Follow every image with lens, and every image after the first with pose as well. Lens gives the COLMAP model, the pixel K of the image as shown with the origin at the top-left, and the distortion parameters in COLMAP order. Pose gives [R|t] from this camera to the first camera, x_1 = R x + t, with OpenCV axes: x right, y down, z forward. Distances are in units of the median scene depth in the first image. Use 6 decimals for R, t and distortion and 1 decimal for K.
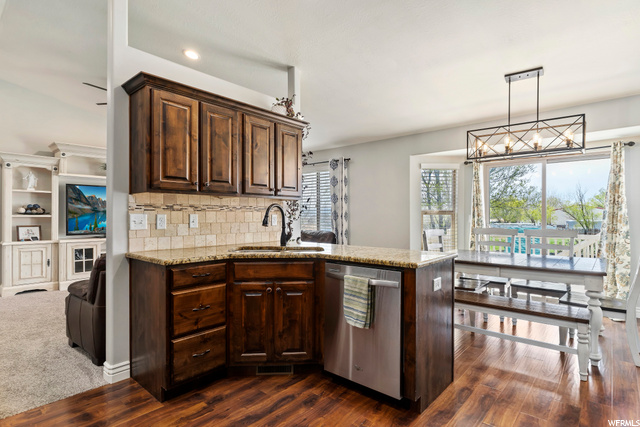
lens RADIAL K [[330.6, 0, 322.7], [0, 330.6, 216.9], [0, 0, 1]] dist [-0.002803, -0.000444]
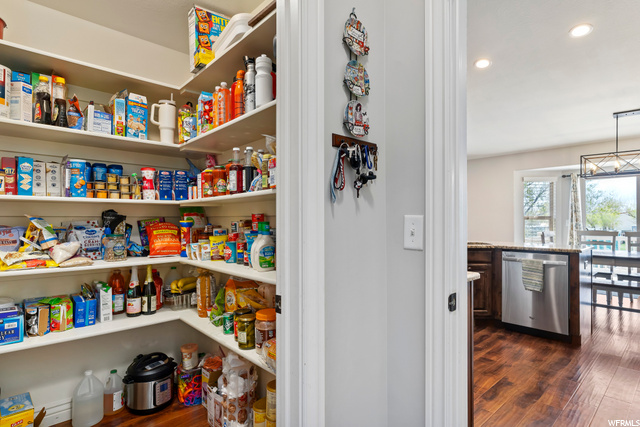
lens RADIAL K [[330.6, 0, 323.1], [0, 330.6, 222.2], [0, 0, 1]] dist [-0.002803, -0.000444]
pose [[0.994729, -0.002061, -0.102518, -0.459202], [0.002316, 0.999995, 0.002363, -0.001671], [0.102513, -0.002588, 0.994728, -0.420756]]
